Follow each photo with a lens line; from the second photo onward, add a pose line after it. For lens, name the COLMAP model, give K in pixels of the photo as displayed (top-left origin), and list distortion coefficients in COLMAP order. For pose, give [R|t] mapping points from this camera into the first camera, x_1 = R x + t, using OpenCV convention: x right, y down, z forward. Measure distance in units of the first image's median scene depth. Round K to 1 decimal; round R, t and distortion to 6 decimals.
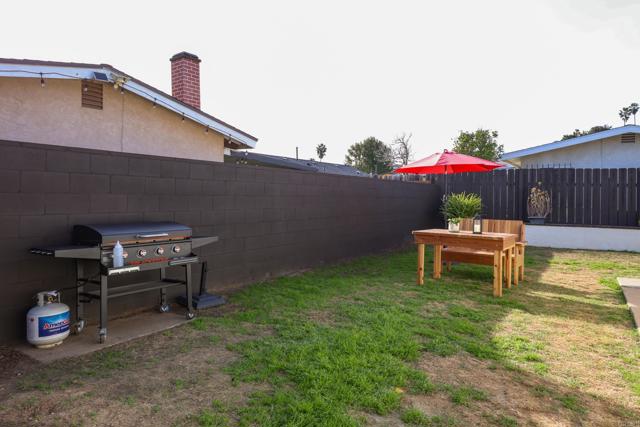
lens RADIAL K [[429.2, 0, 320.0], [0, 429.2, 213.5], [0, 0, 1]] dist [-0.013188, 0.000843]
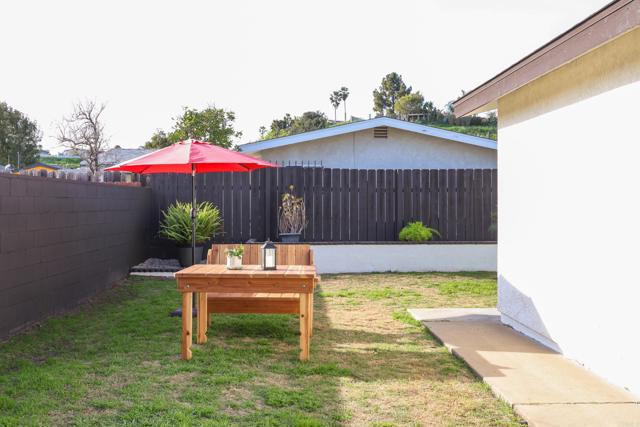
lens RADIAL K [[629.0, 0, 320.0], [0, 629.0, 213.5], [0, 0, 1]] dist [0.004545, 0.002739]
pose [[0.807189, -0.021234, 0.589911, -0.090013], [0.029506, 0.999555, -0.004394, -0.020566], [-0.589555, 0.020953, 0.807456, 0.104409]]
